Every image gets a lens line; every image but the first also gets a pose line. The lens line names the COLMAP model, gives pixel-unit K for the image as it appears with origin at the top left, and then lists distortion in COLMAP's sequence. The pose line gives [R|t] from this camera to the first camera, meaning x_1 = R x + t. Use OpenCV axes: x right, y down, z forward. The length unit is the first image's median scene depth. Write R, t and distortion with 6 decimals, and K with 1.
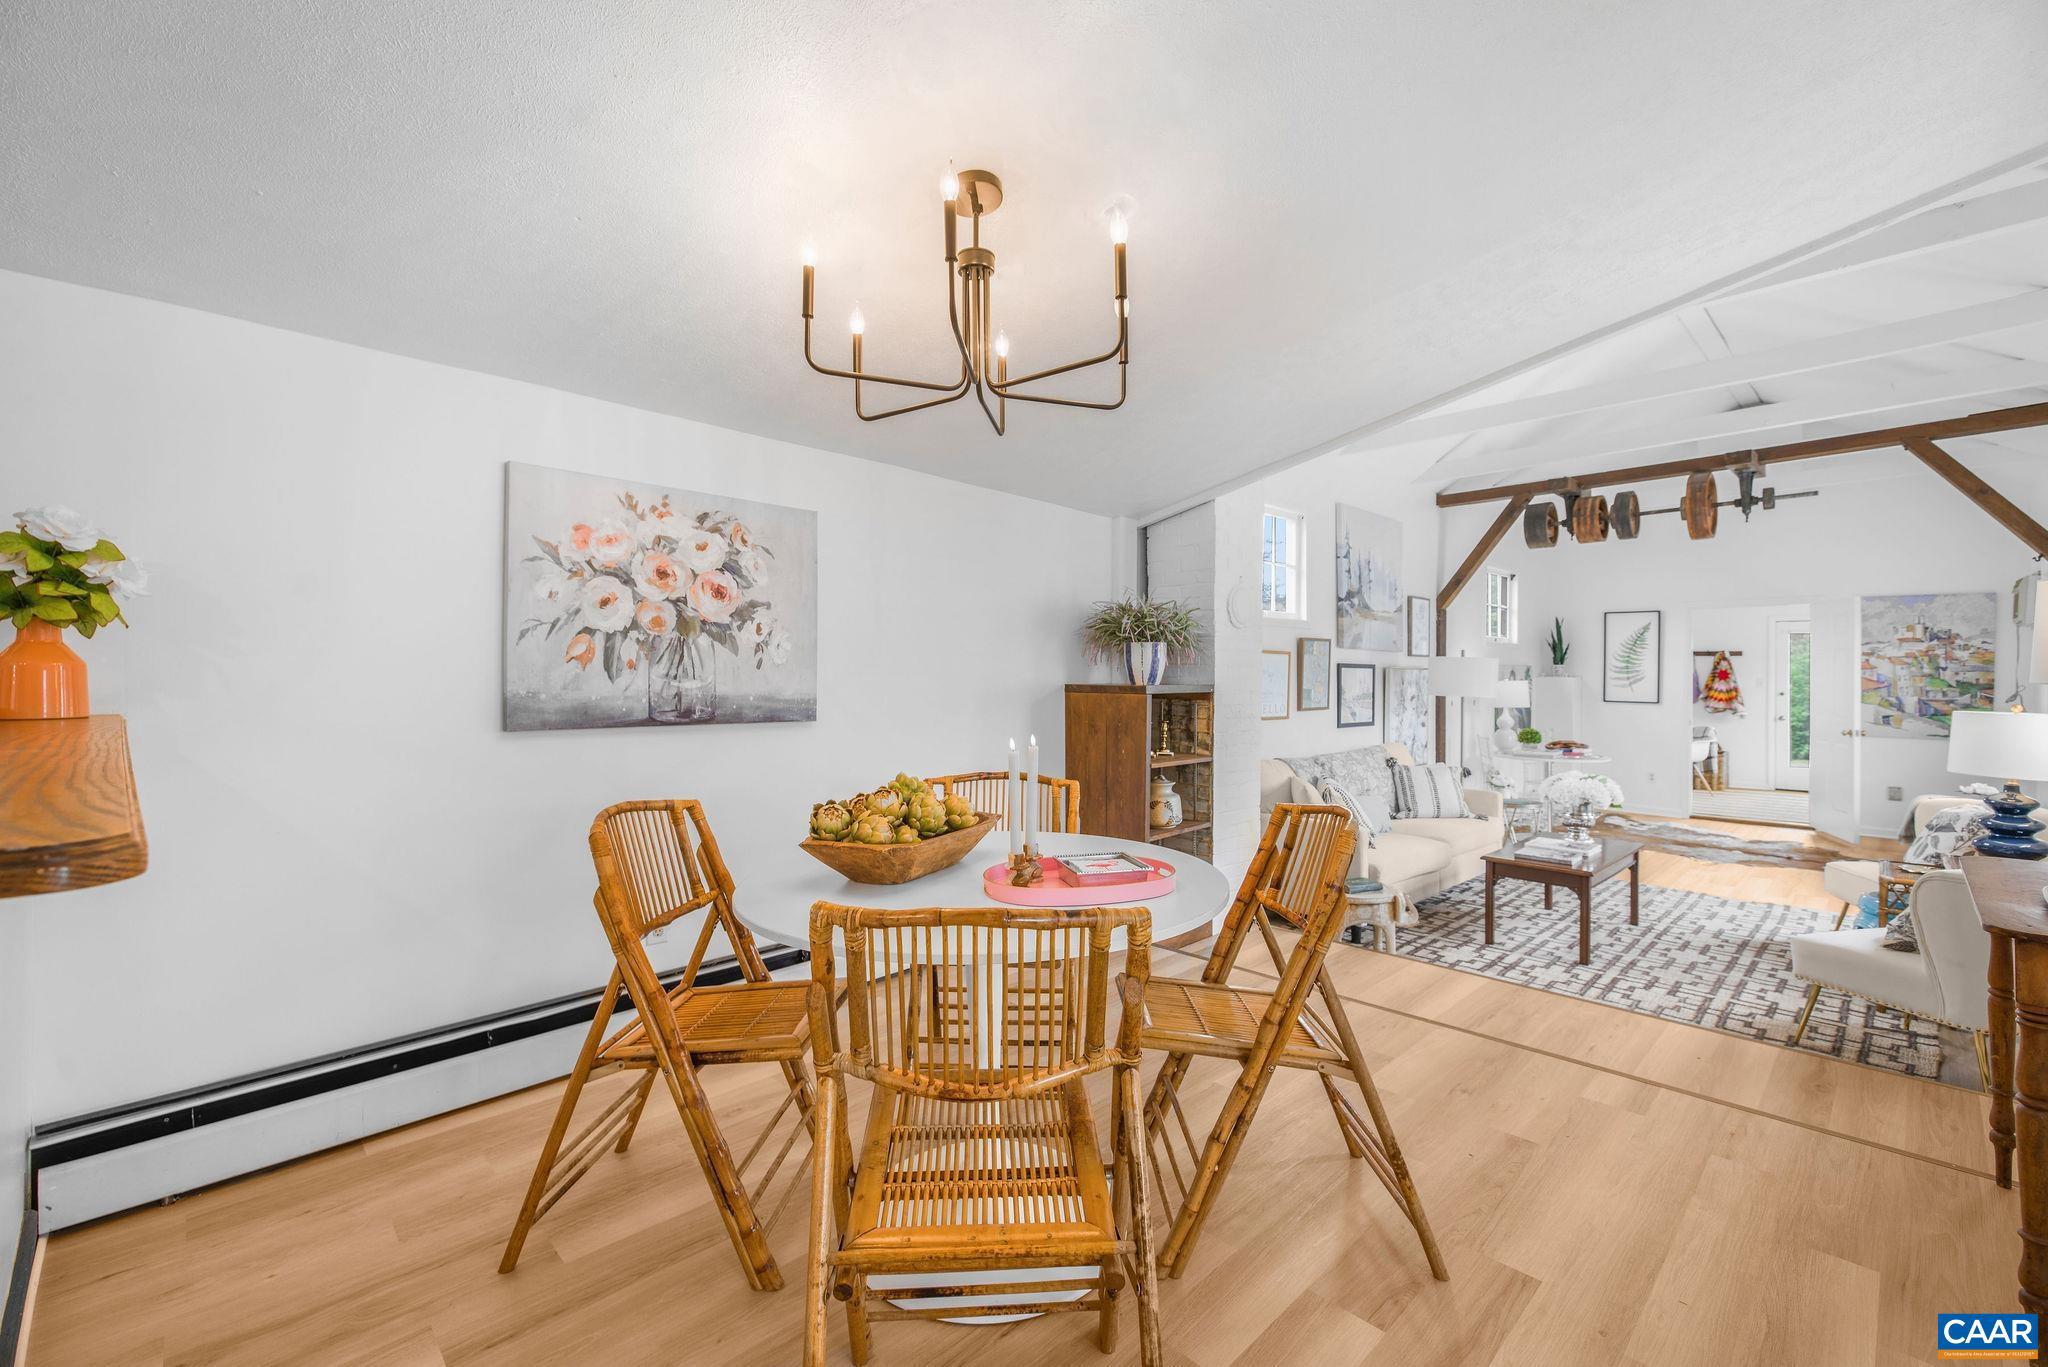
lens RADIAL K [[866.2, 0, 1021.6], [0, 866.2, 676.3], [0, 0, 1]] dist [0.001918, 0.000663]
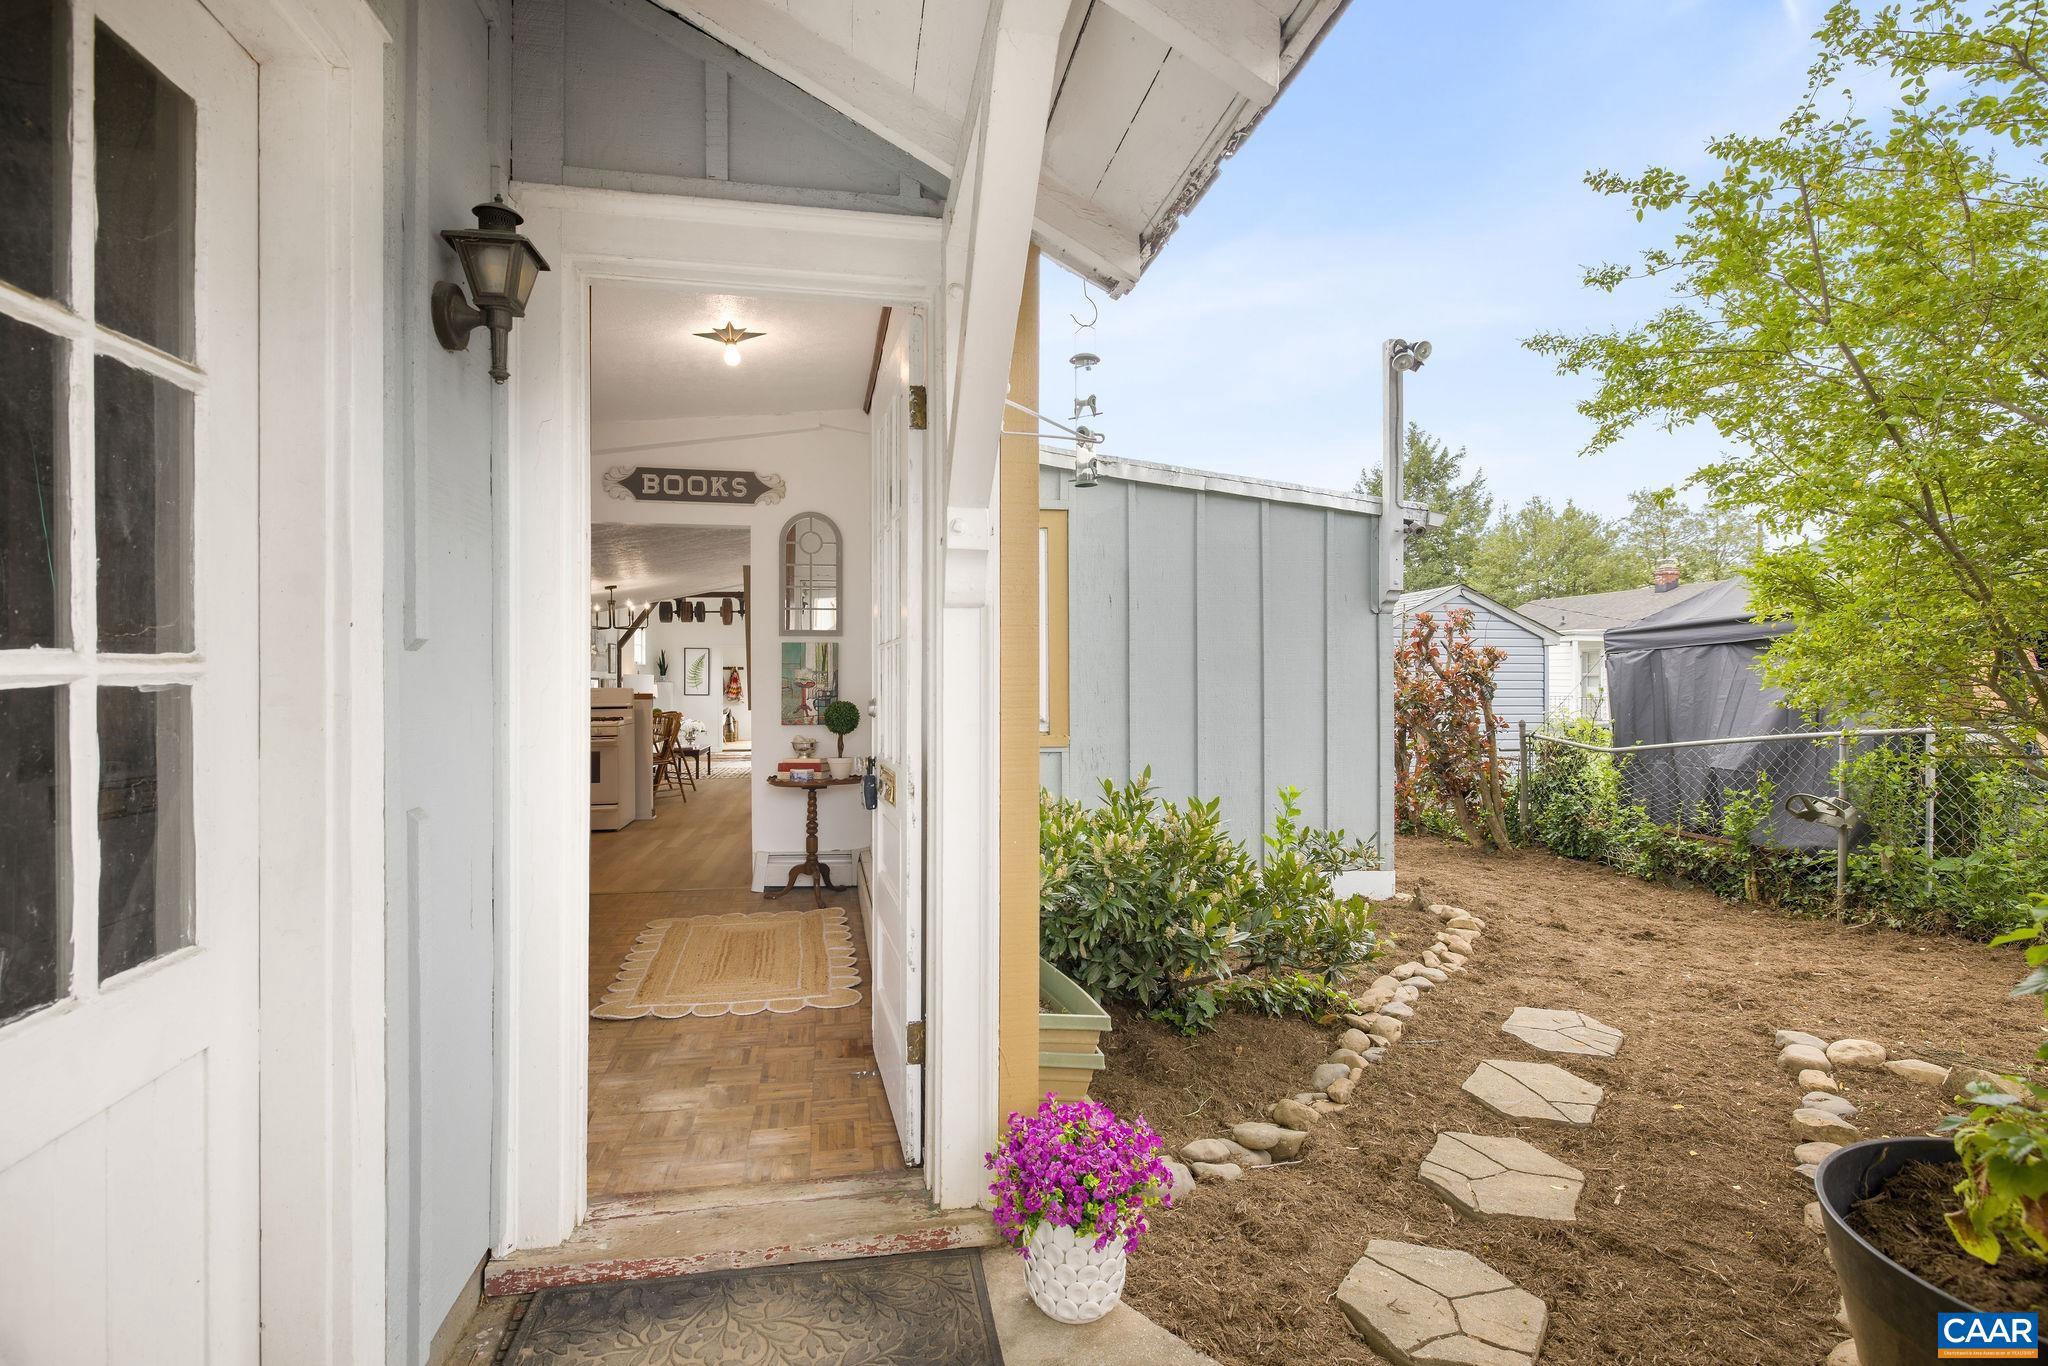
lens RADIAL K [[945.9, 0, 1021.1], [0, 945.9, 678.6], [0, 0, 1]] dist [-0.000928, -0.000014]
pose [[0.560558, -0.007963, 0.828077, -1.361336], [0.010022, 0.999946, 0.002831, -0.011639], [-0.828054, 0.006712, 0.560608, -1.670200]]
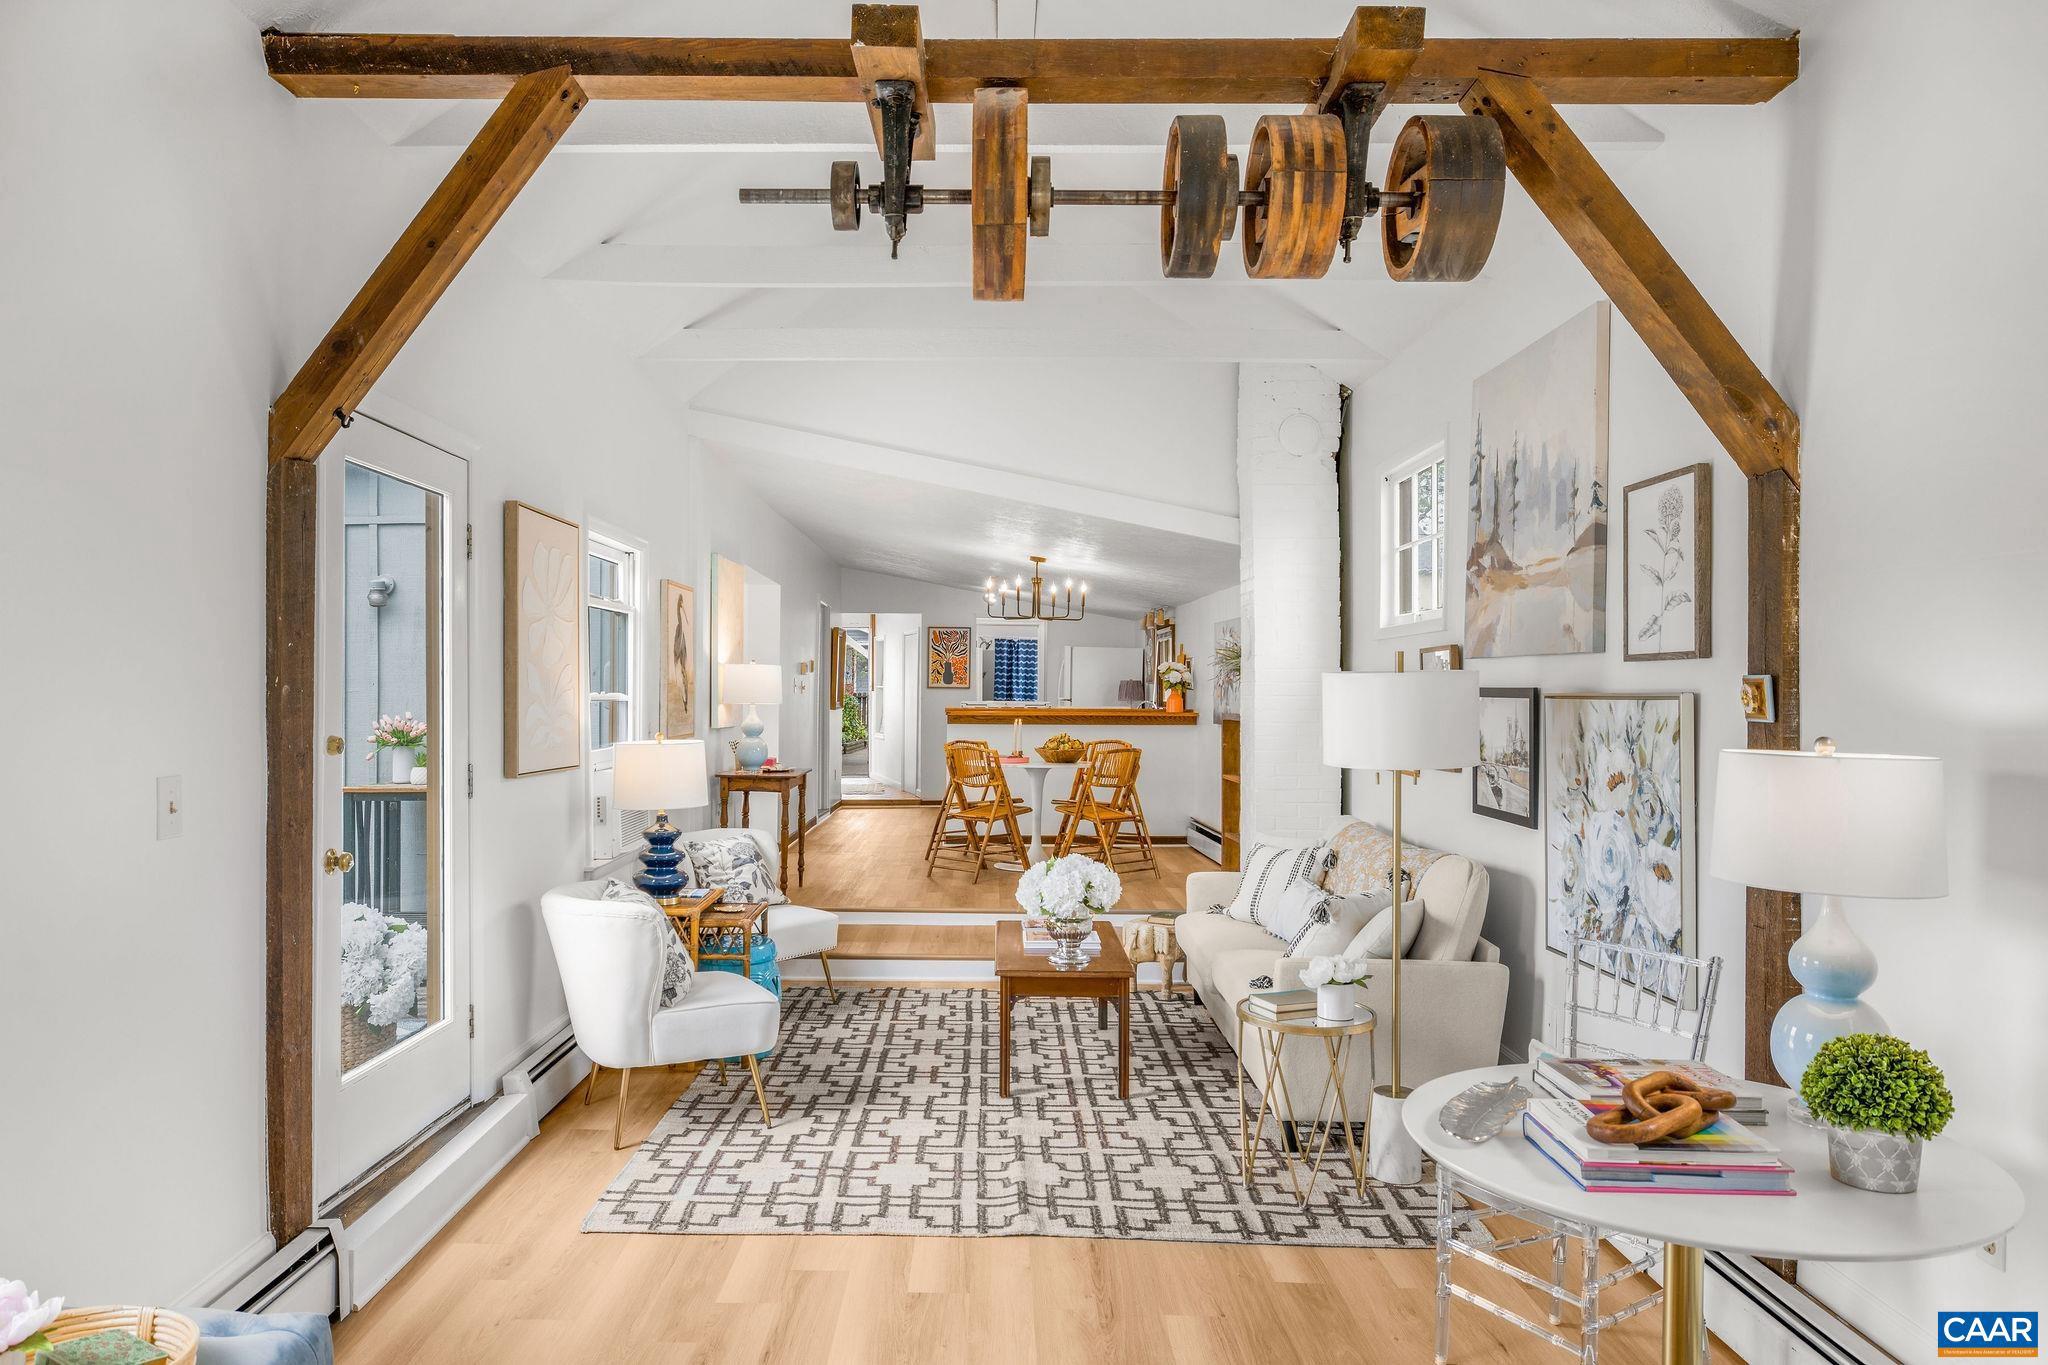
lens RADIAL K [[1321.7, 0, 956.9], [0, 1321.7, 686.1], [0, 0, 1]] dist [-0.015124, 0.000890]
pose [[-0.711474, -0.012454, -0.702602, 1.638722], [-0.011326, 0.999916, -0.006256, -0.011173], [0.702622, 0.003506, -0.711555, 1.923993]]
